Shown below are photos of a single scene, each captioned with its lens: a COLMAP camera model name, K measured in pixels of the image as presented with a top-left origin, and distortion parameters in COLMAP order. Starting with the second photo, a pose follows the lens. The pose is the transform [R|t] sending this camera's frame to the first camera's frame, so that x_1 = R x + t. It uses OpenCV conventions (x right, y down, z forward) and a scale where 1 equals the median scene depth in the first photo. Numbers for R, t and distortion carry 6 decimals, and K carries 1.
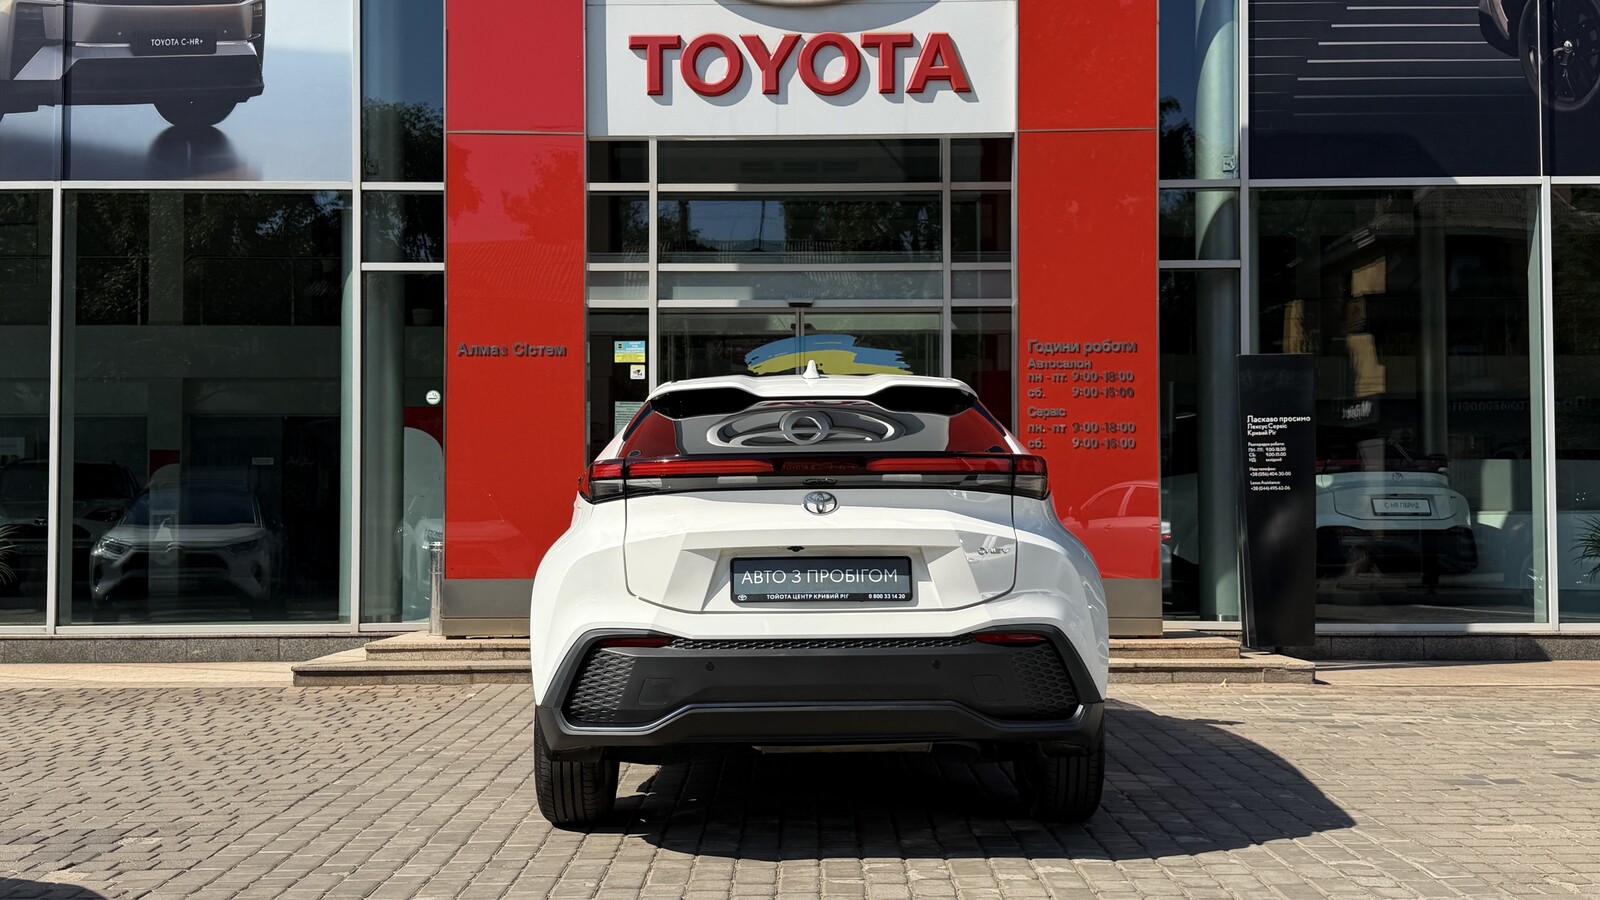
lens RADIAL K [[1647.9, 0, 778.9], [0, 1647.9, 466.5], [0, 0, 1]] dist [0.202863, -0.465555]
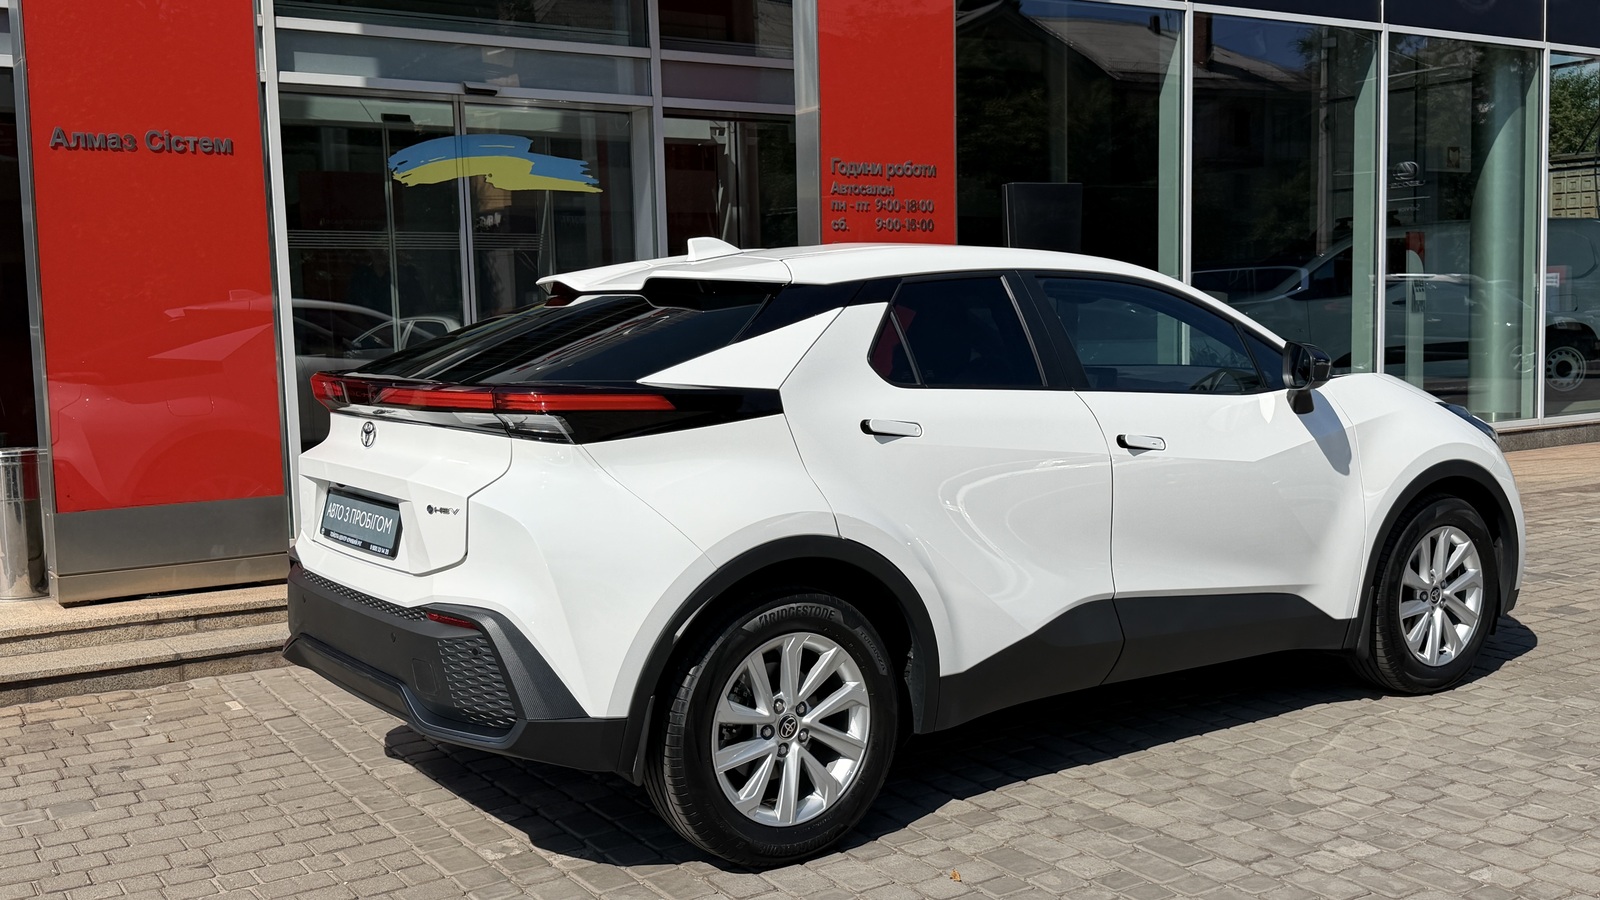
lens RADIAL K [[1590.9, 0, 793.6], [0, 1590.9, 455.1], [0, 0, 1]] dist [0.212611, -0.486141]
pose [[0.832828, -0.068571, 0.549268, -0.280058], [0.002466, 0.992747, 0.120196, -0.024127], [-0.553526, -0.098748, 0.826957, 0.319821]]
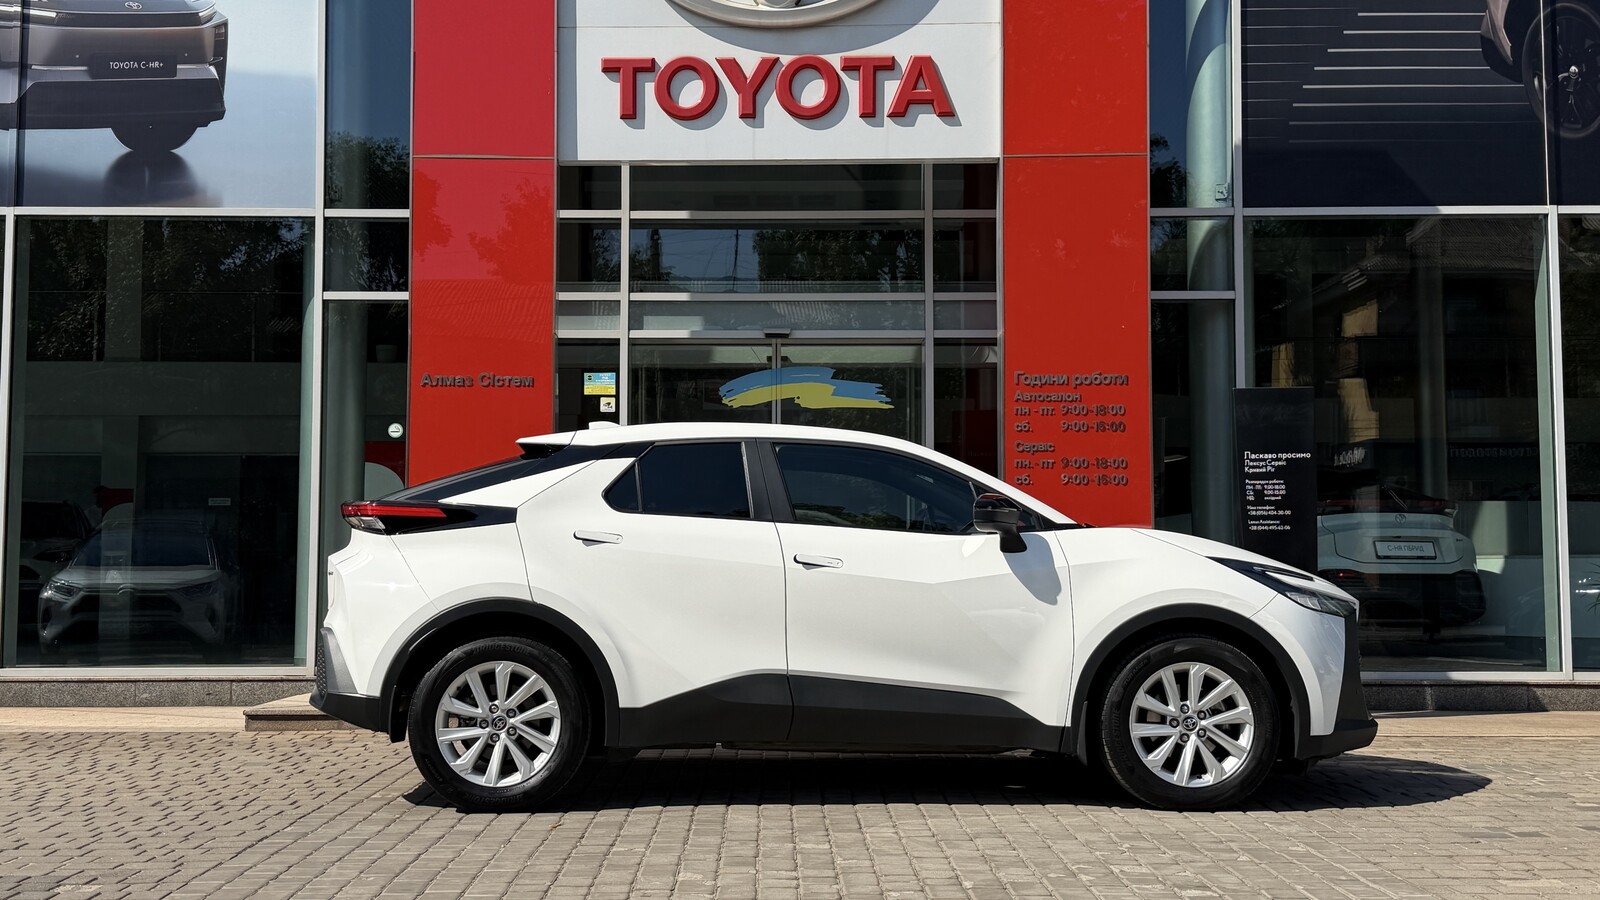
lens RADIAL K [[1696.4, 0, 738.7], [0, 1696.4, 450.1], [0, 0, 1]] dist [0.204343, -0.460540]
pose [[0.999966, 0.003434, -0.007437, -0.001735], [-0.003706, 0.999310, -0.036958, 0.005706], [0.007305, 0.036985, 0.999289, 0.011820]]
